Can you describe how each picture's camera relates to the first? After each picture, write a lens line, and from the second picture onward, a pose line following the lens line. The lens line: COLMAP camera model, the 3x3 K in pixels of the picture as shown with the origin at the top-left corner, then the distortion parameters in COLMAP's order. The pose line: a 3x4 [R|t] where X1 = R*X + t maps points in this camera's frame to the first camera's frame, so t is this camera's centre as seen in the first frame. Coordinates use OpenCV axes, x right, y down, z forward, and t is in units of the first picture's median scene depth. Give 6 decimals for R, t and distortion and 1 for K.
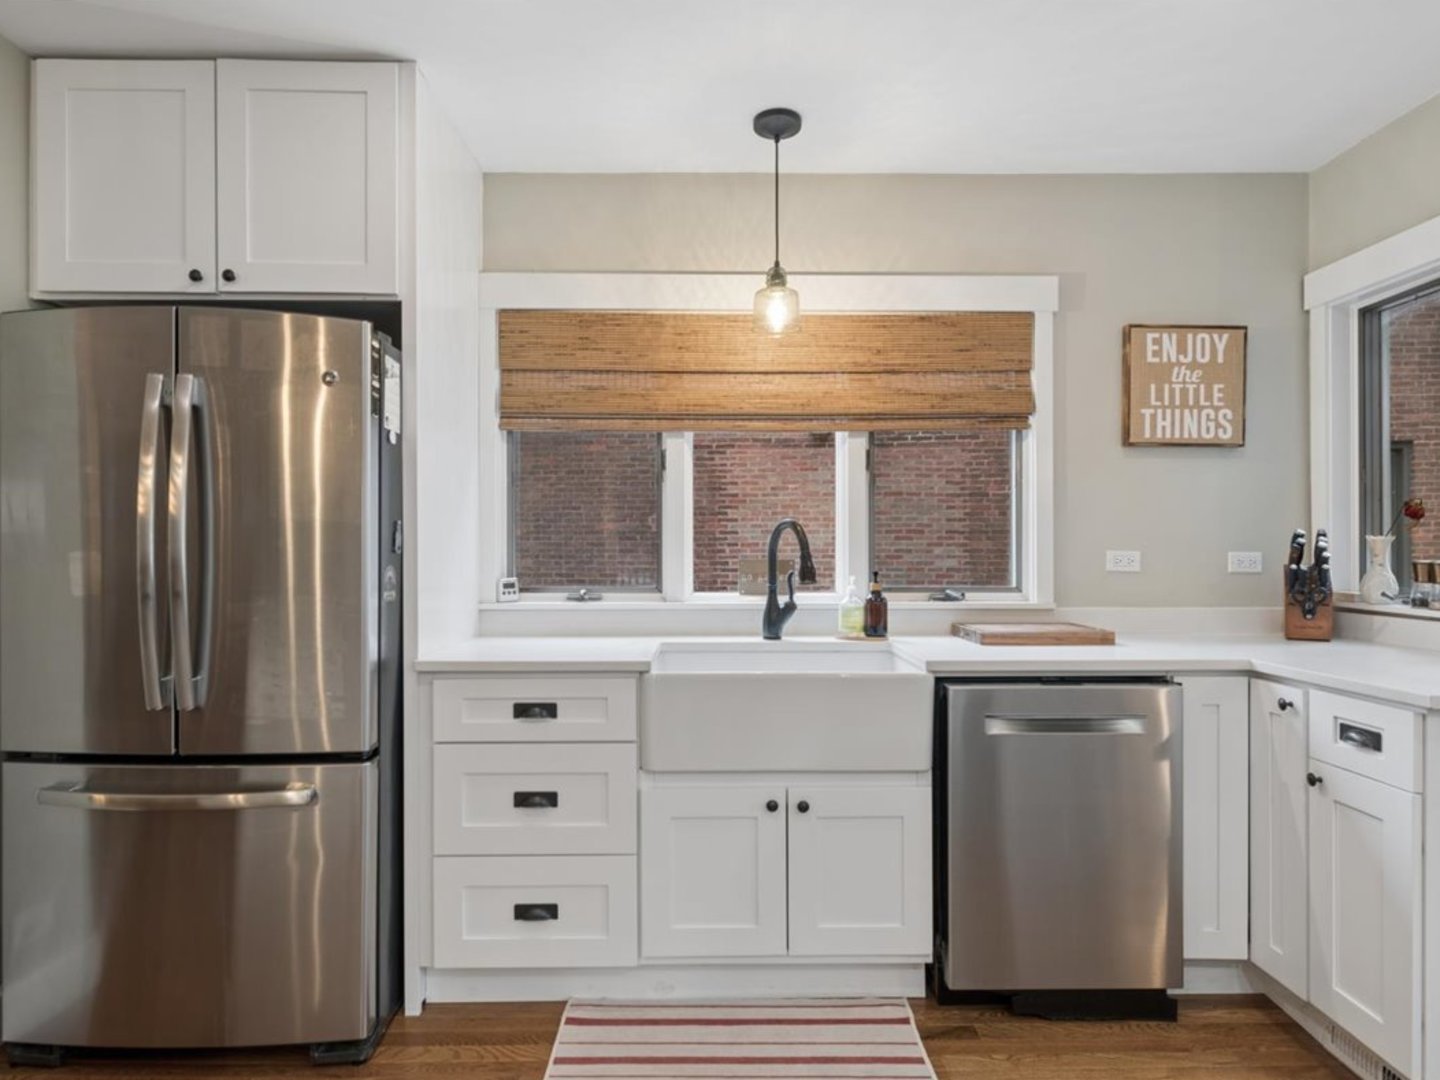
lens RADIAL K [[837.5, 0, 739.6], [0, 837.5, 543.5], [0, 0, 1]] dist [0.017450, 0.004758]
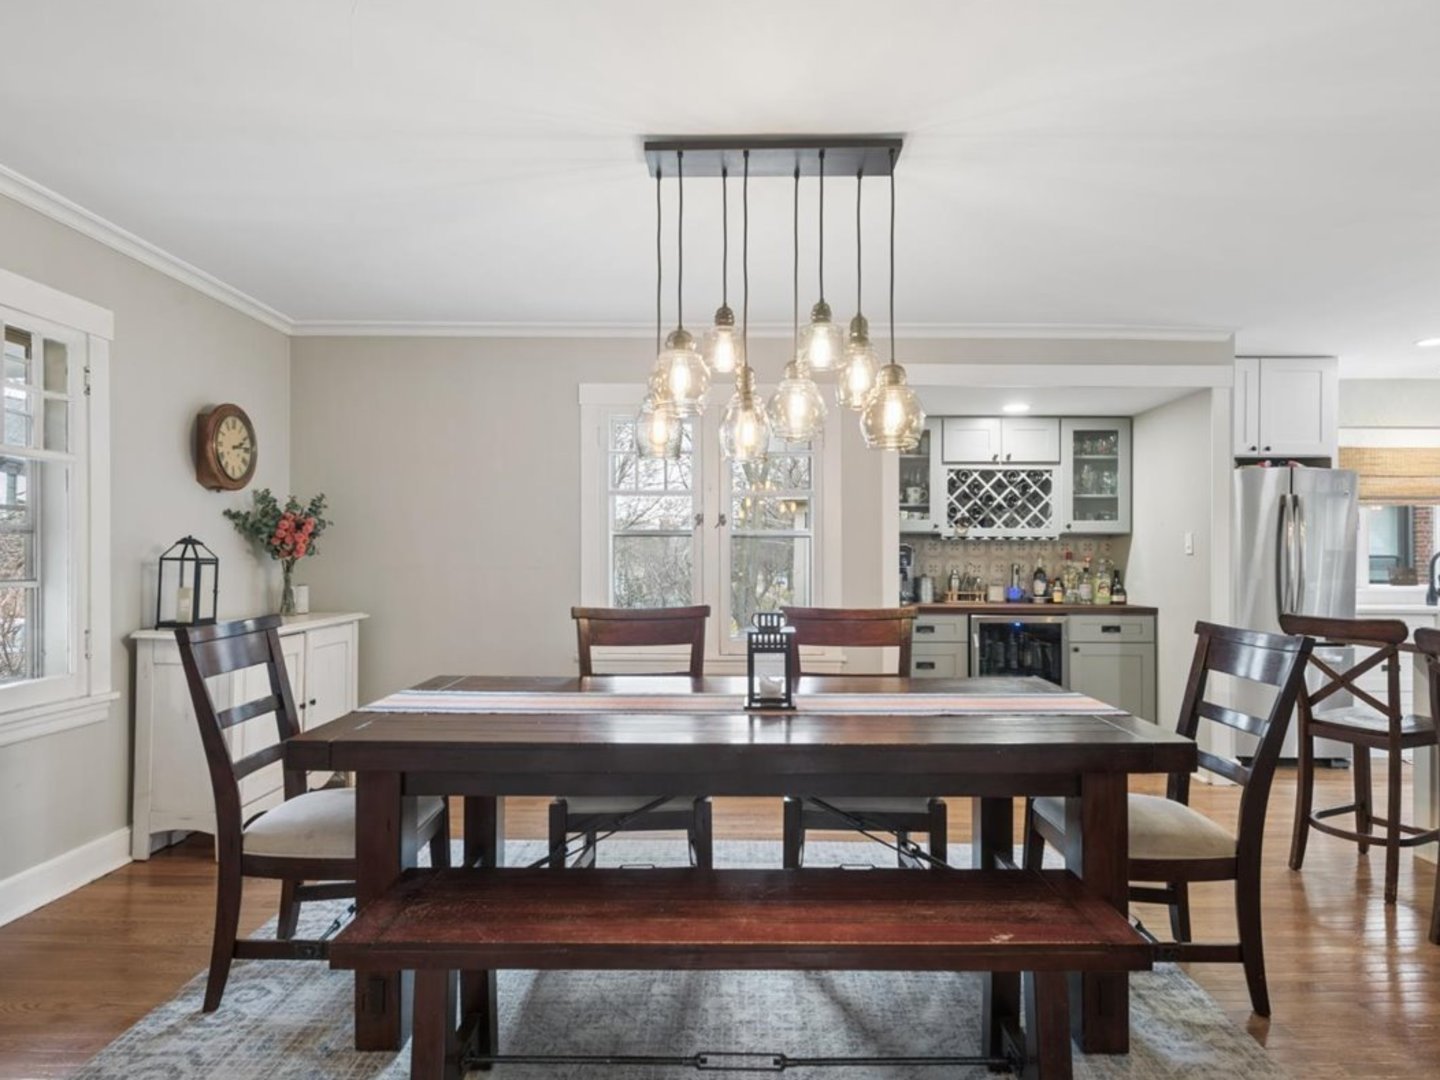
lens RADIAL K [[893.9, 0, 703.2], [0, 893.9, 562.9], [0, 0, 1]] dist [0.019911, 0.001194]
pose [[0.999990, 0.000635, -0.004451, -1.716466], [-0.000660, 0.999984, -0.005624, 0.023032], [0.004447, 0.005627, 0.999974, -1.240535]]
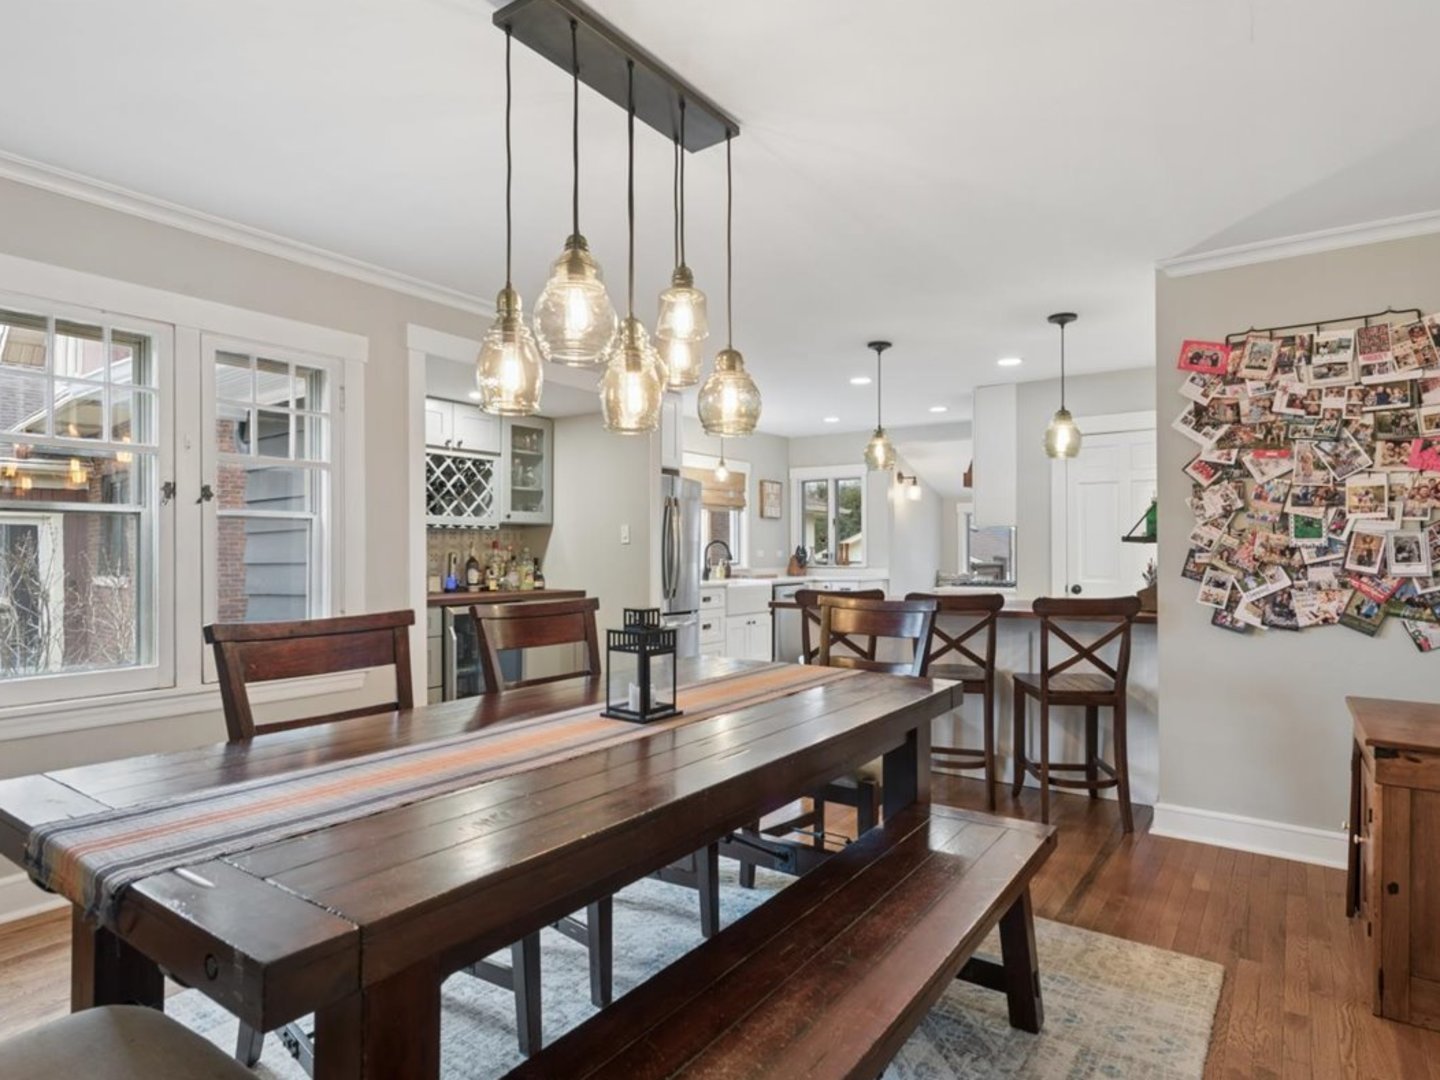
lens RADIAL K [[837.5, 0, 718.8], [0, 837.5, 545.4], [0, 0, 1]] dist [0.017450, 0.004758]
pose [[0.587026, 0.004335, 0.809557, -2.226815], [-0.000776, 0.999988, -0.004792, 0.004599], [-0.809568, 0.002185, 0.587022, -0.737842]]
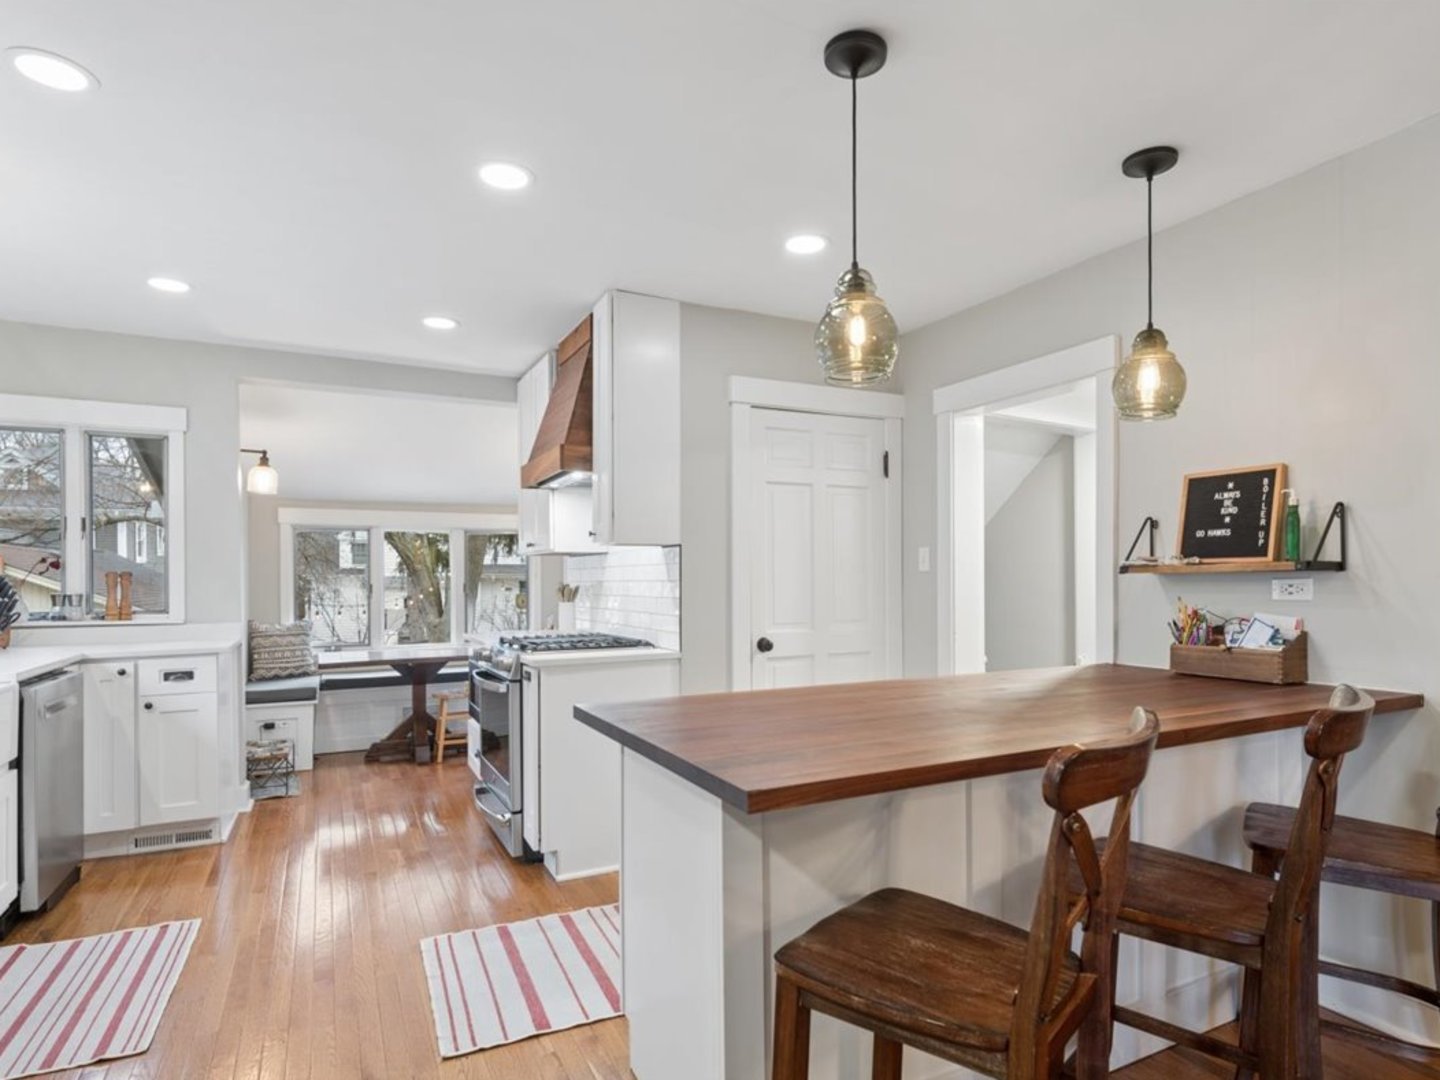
lens RADIAL K [[837.5, 0, 719.3], [0, 837.5, 581.3], [0, 0, 1]] dist [0.017450, 0.004758]
pose [[-0.425901, 0.000887, 0.904769, -1.141269], [0.001887, 0.999998, -0.000093, -0.001555], [-0.904768, 0.001668, -0.425902, 0.453764]]
